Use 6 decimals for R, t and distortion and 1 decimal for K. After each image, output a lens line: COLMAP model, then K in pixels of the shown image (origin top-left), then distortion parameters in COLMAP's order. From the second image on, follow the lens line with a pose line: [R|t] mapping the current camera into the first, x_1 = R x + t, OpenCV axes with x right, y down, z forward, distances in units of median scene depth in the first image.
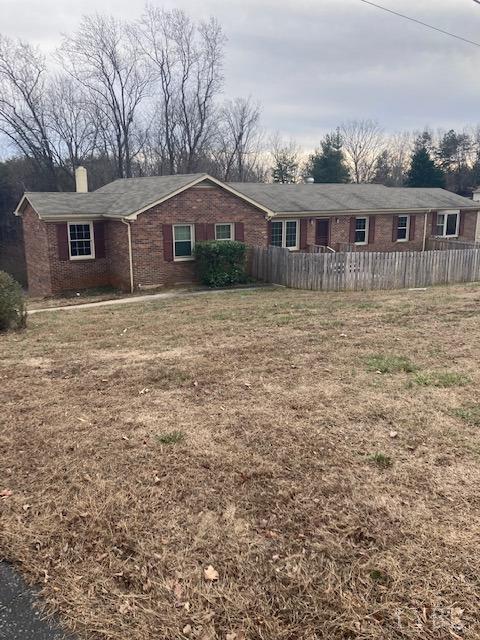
lens RADIAL K [[517.4, 0, 240.0], [0, 517.4, 320.0], [0, 0, 1]] dist [0.046671, -0.017195]
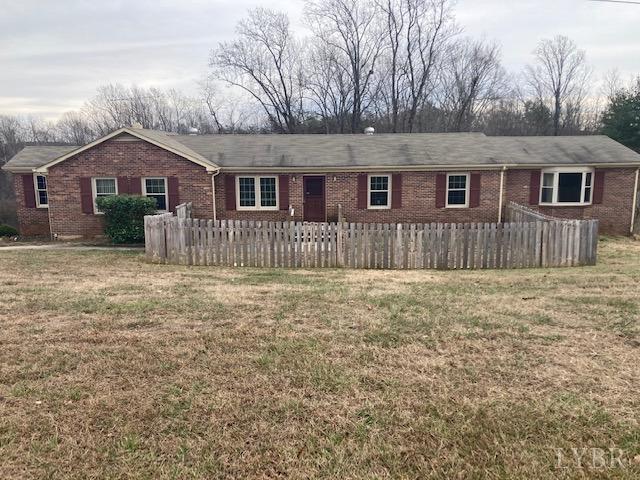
lens RADIAL K [[513.7, 0, 320.0], [0, 513.7, 240.0], [0, 0, 1]] dist [0.045230, -0.006118]
pose [[0.847523, 0.087501, -0.523497, 0.632053], [-0.116526, 0.992929, -0.022686, -0.075592], [0.517810, 0.080228, 0.851726, 0.312885]]
